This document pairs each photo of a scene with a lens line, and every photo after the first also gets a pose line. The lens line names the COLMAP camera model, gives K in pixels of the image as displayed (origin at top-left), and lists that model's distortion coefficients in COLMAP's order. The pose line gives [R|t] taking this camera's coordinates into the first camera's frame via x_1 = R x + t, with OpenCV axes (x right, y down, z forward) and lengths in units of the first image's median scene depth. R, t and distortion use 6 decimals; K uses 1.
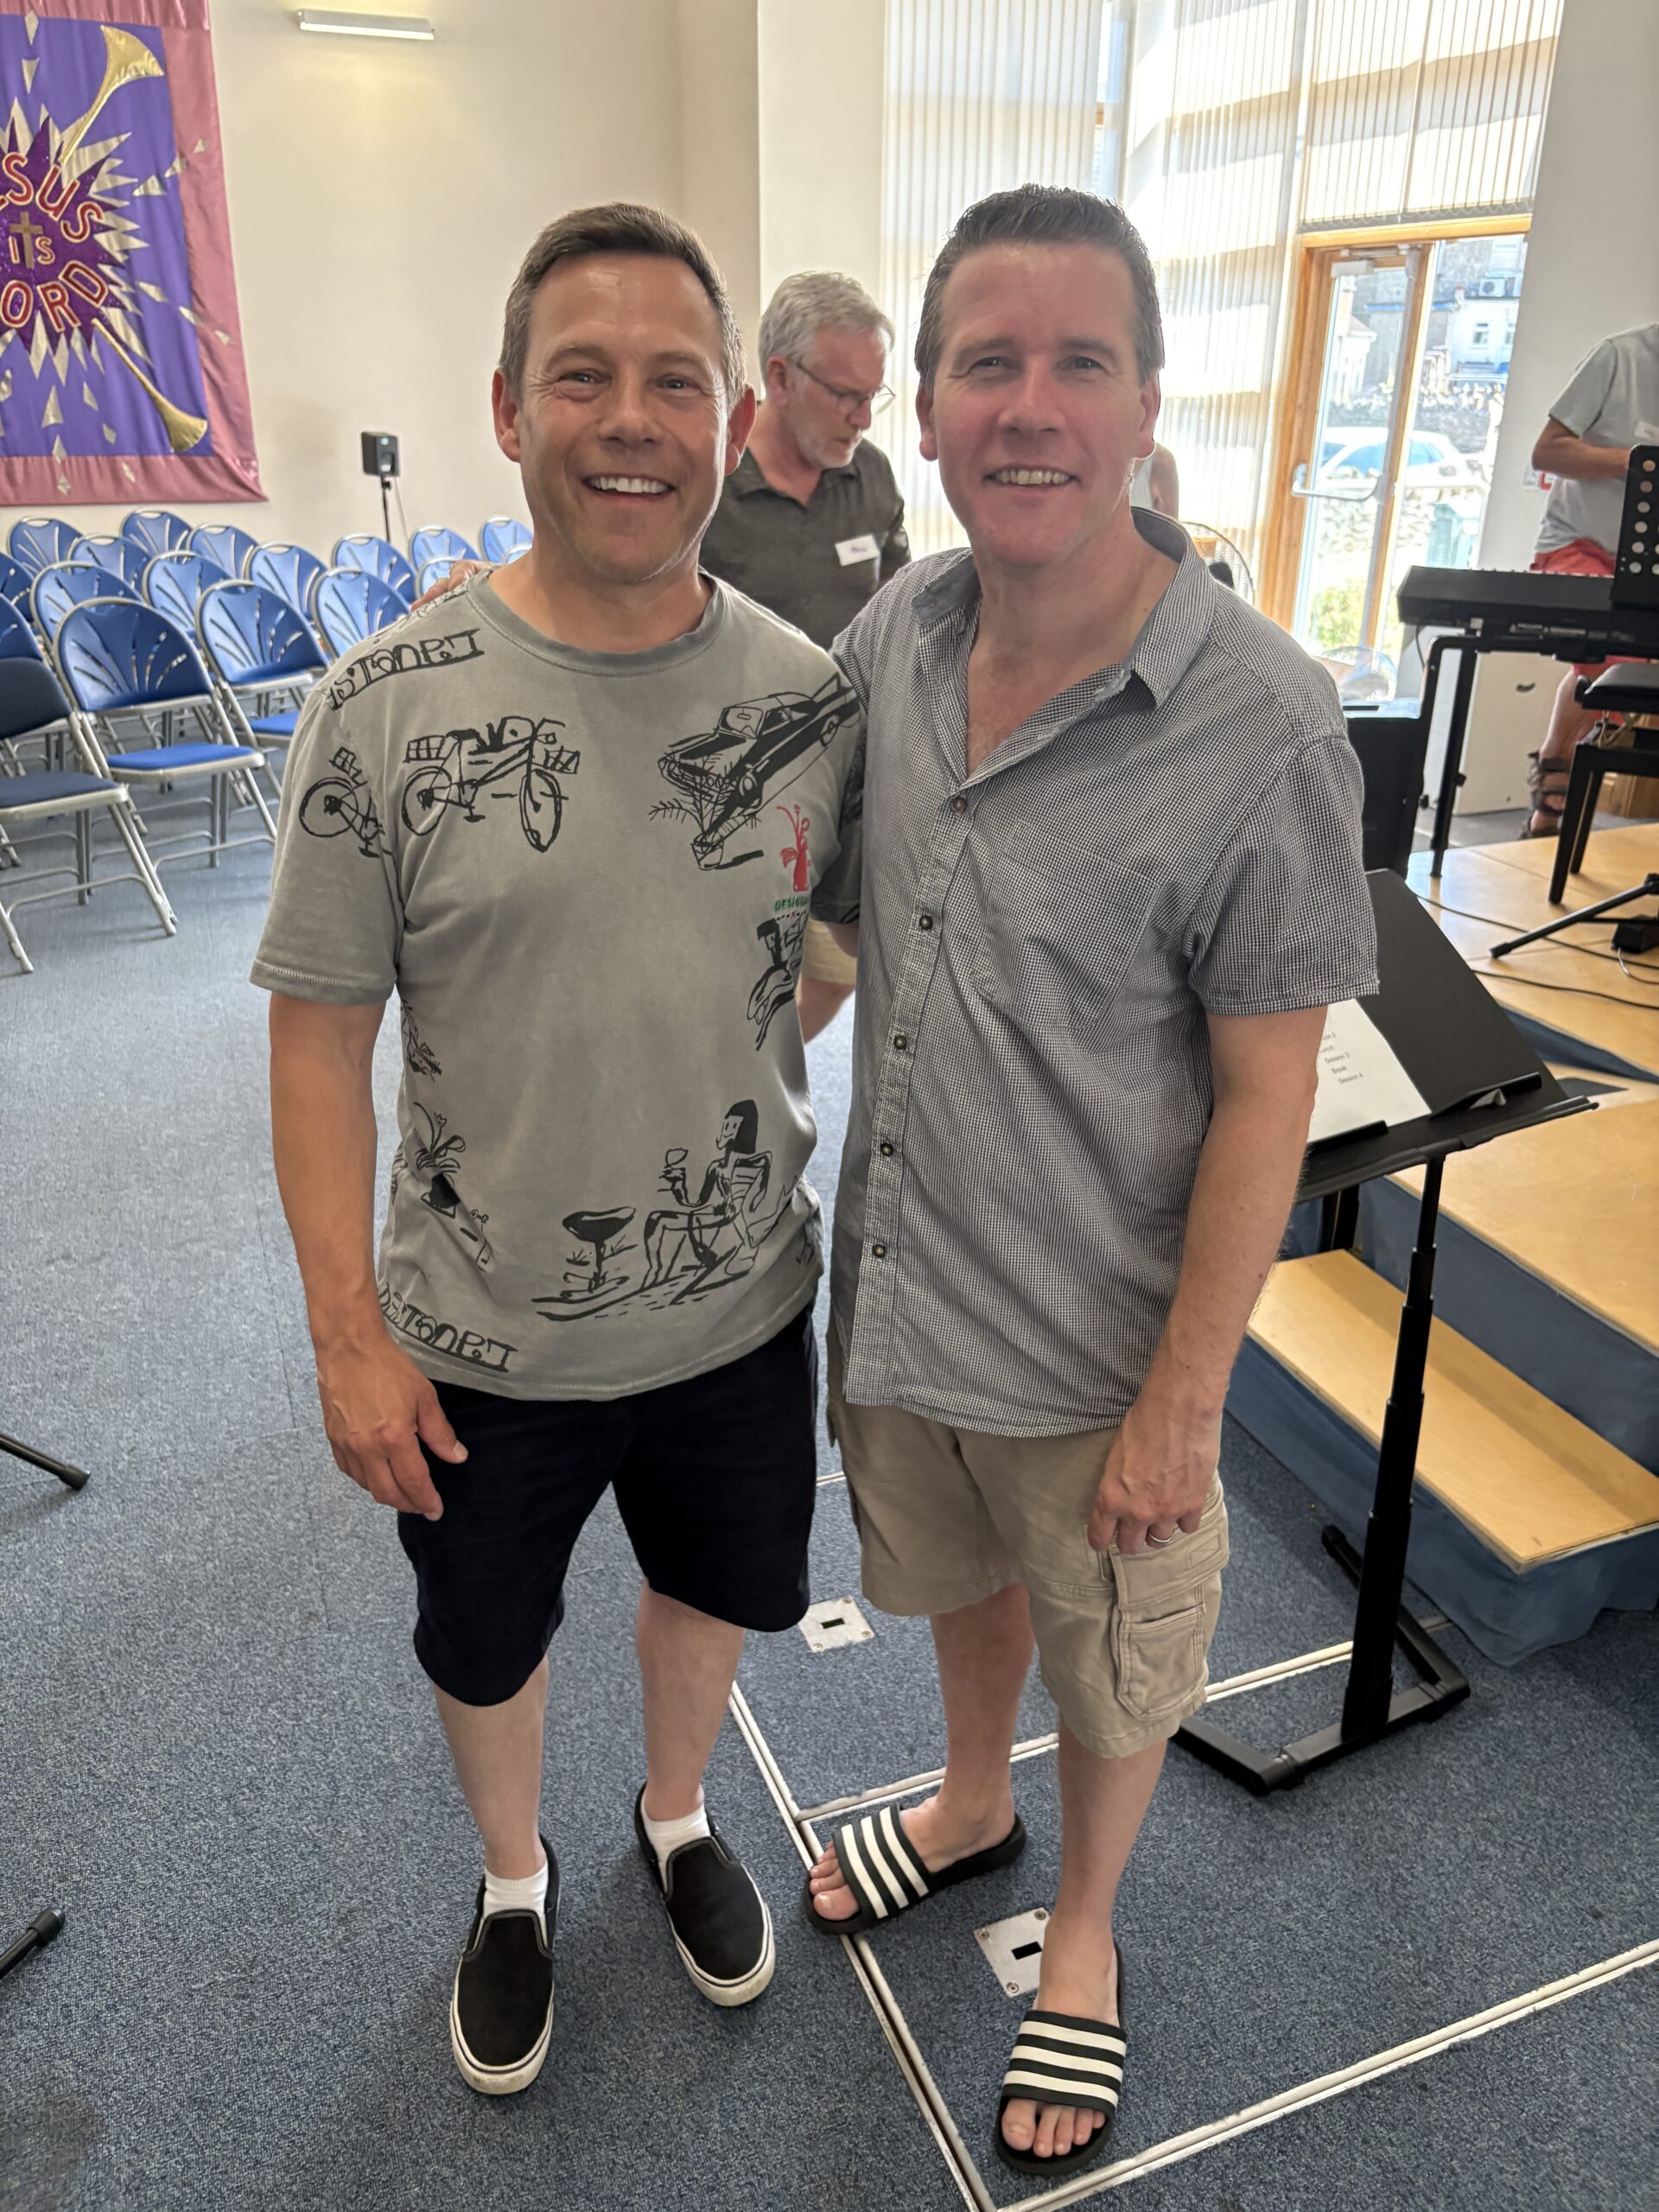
lens RADIAL K [[1694.0, 0, 829.5], [0, 1694.0, 1106.0], [0, 0, 1]] dist [0.037917, -0.051790]
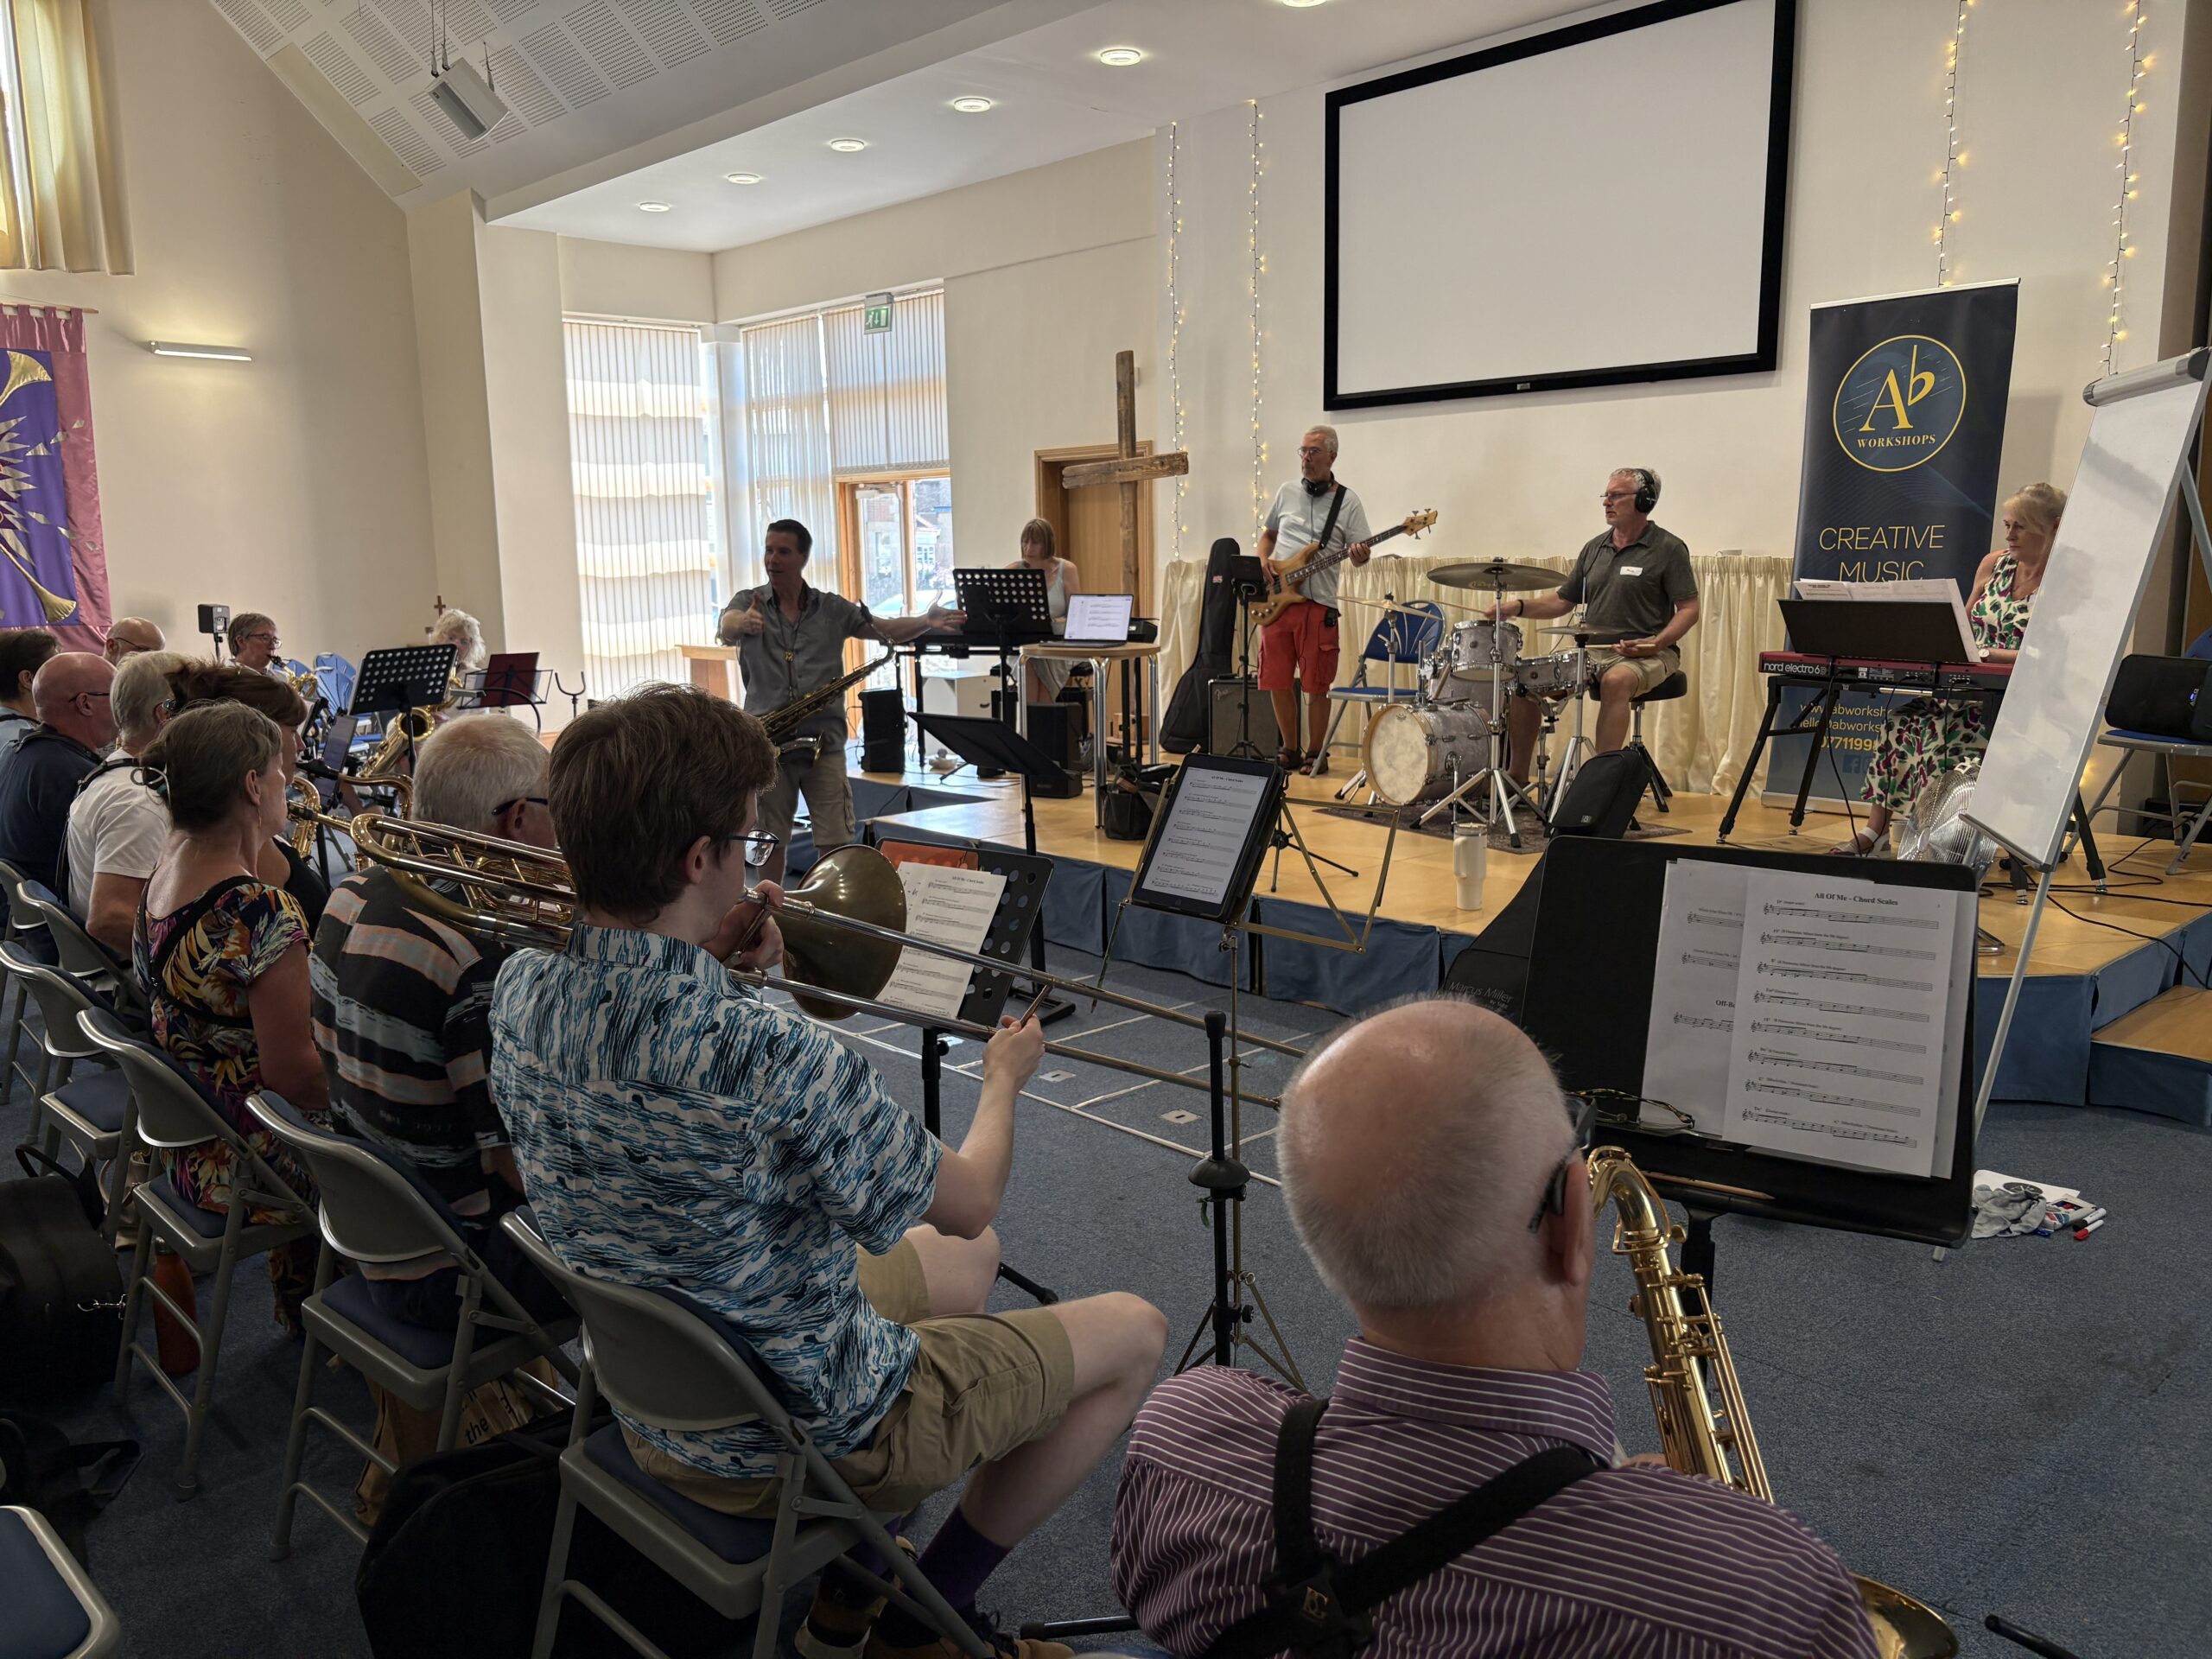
lens RADIAL K [[1694.2, 0, 1106.0], [0, 1694.2, 829.5], [0, 0, 1]] dist [0.038323, -0.052307]
pose [[0.931889, -0.082031, 0.353346, -0.094697], [0.168411, 0.960589, -0.221149, 0.238180], [-0.321279, 0.265594, 0.908977, -0.512217]]
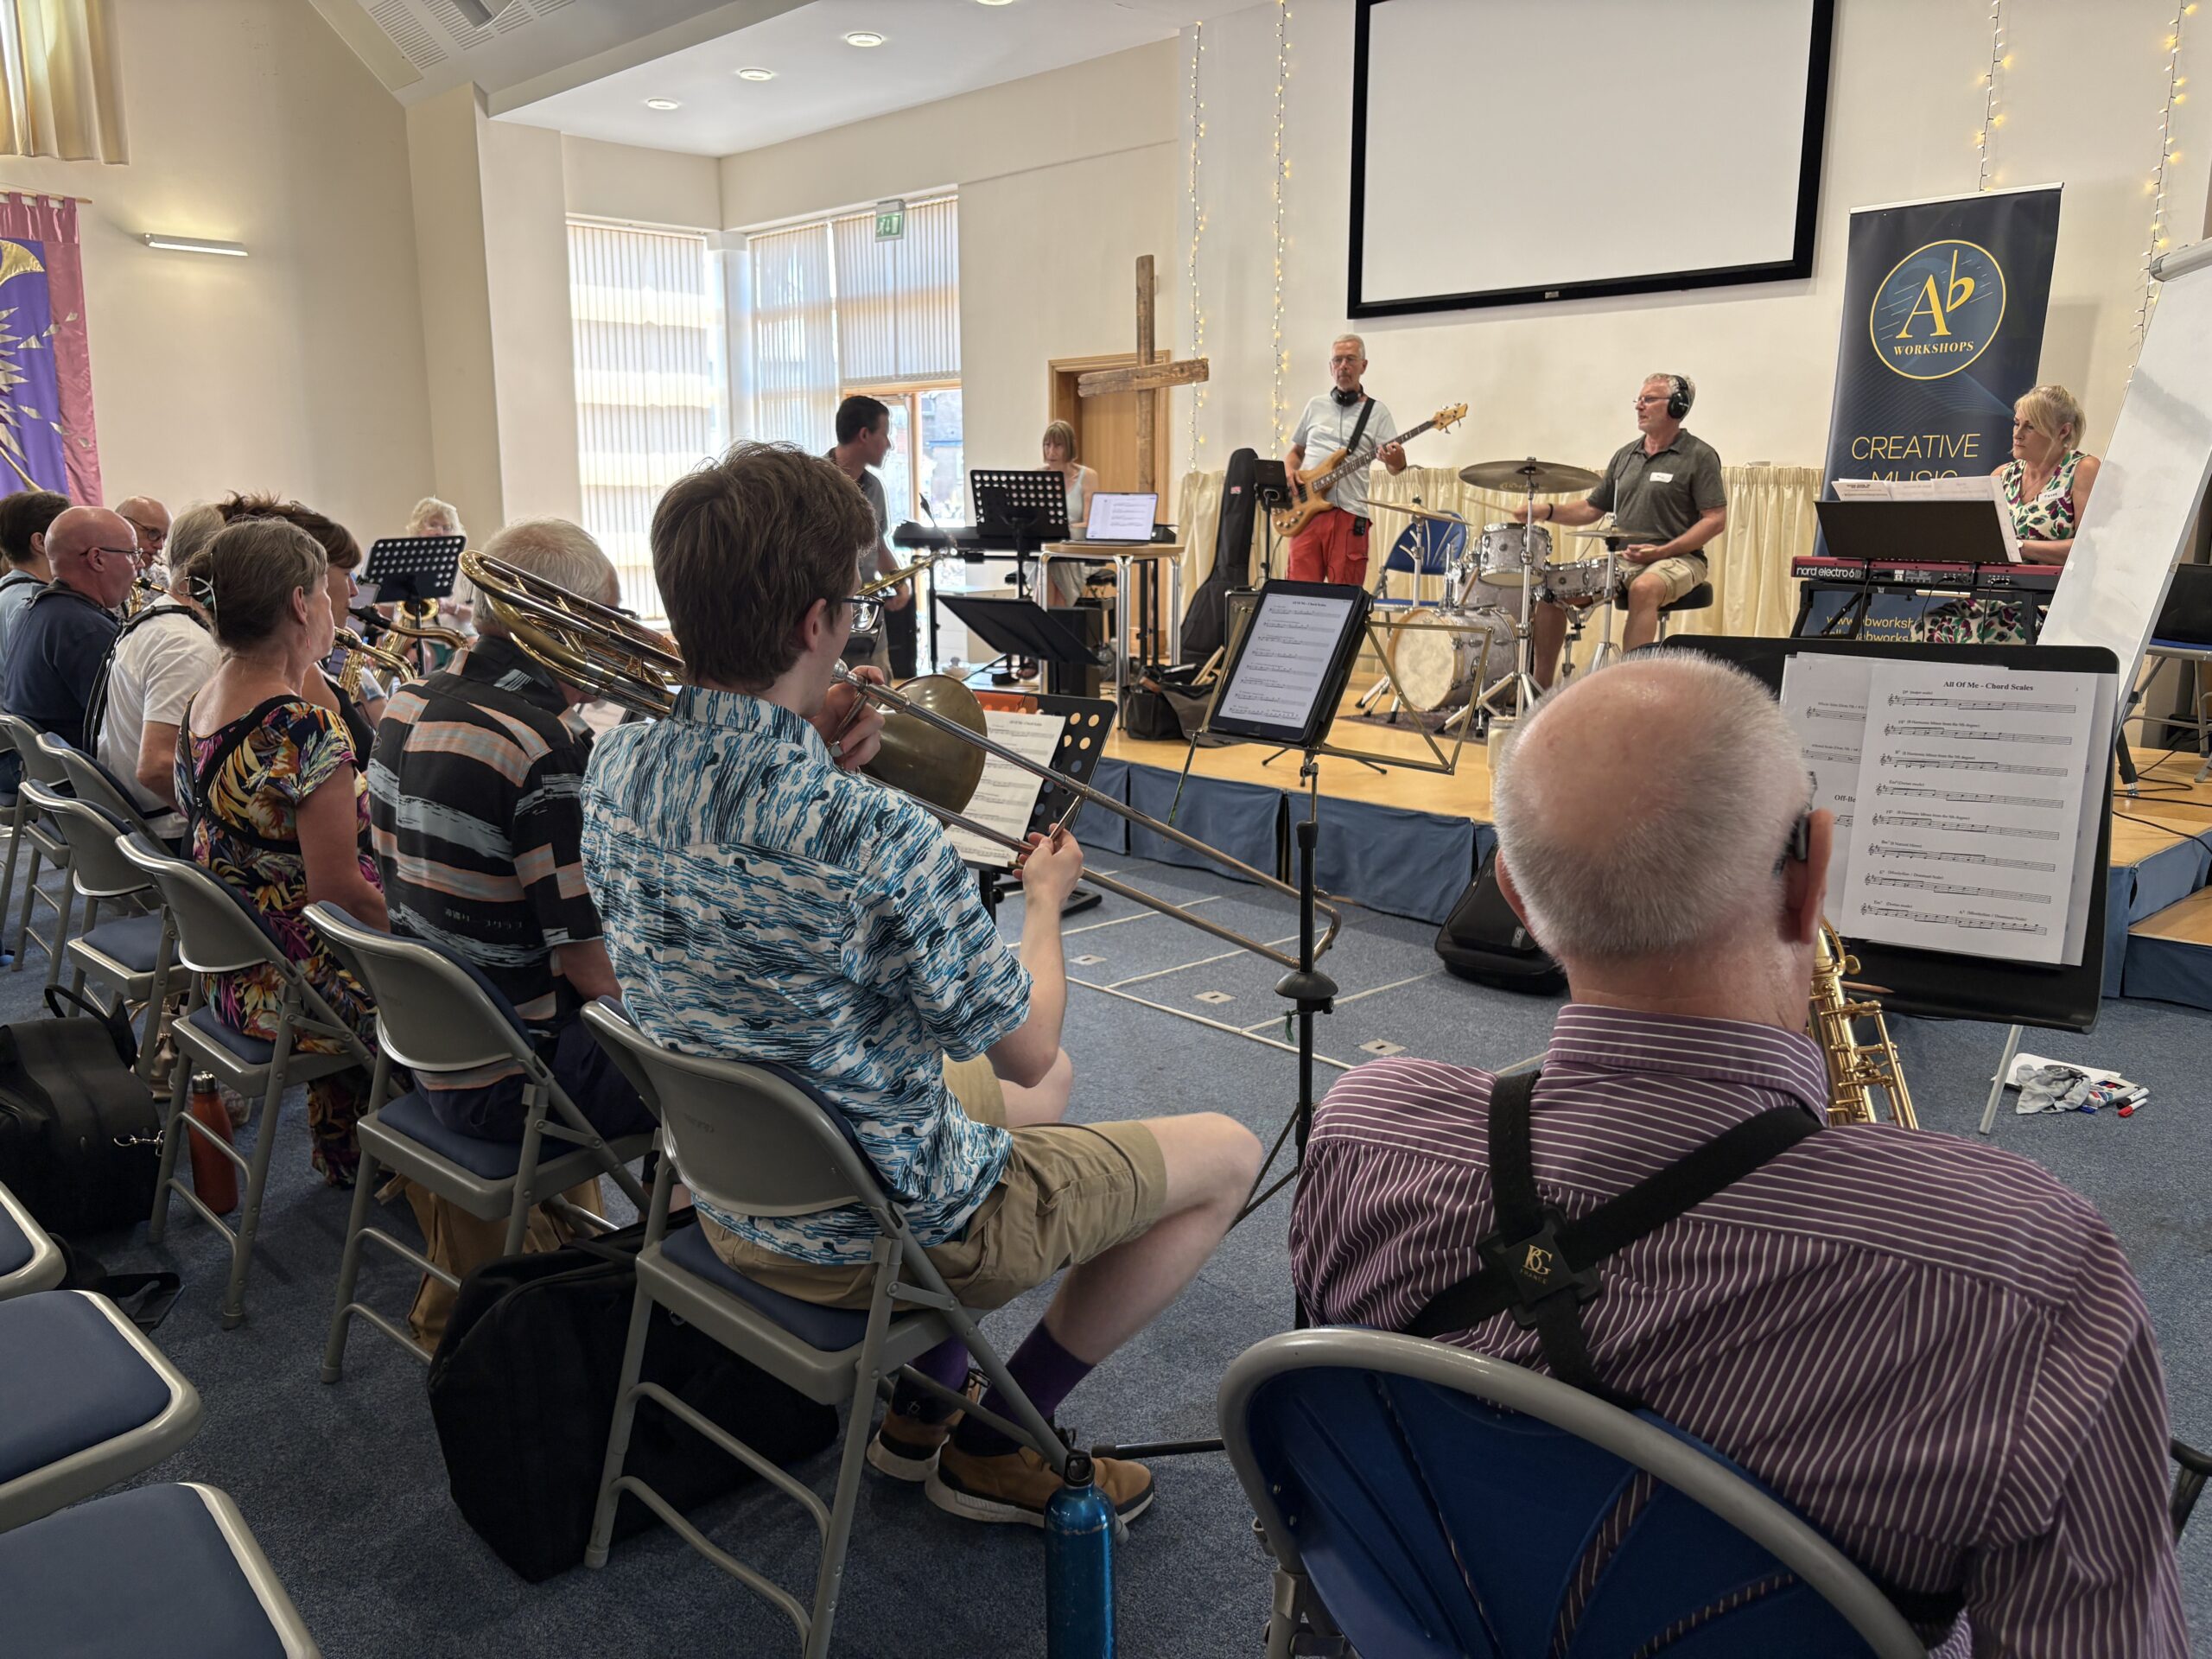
lens RADIAL K [[1696.7, 0, 1115.7], [0, 1696.7, 830.2], [0, 0, 1]] dist [0.030511, -0.043790]
pose [[0.928171, -0.078306, 0.363822, -0.110903], [0.155996, 0.969445, -0.189318, 0.257760], [-0.337881, 0.232475, 0.912026, -0.493584]]
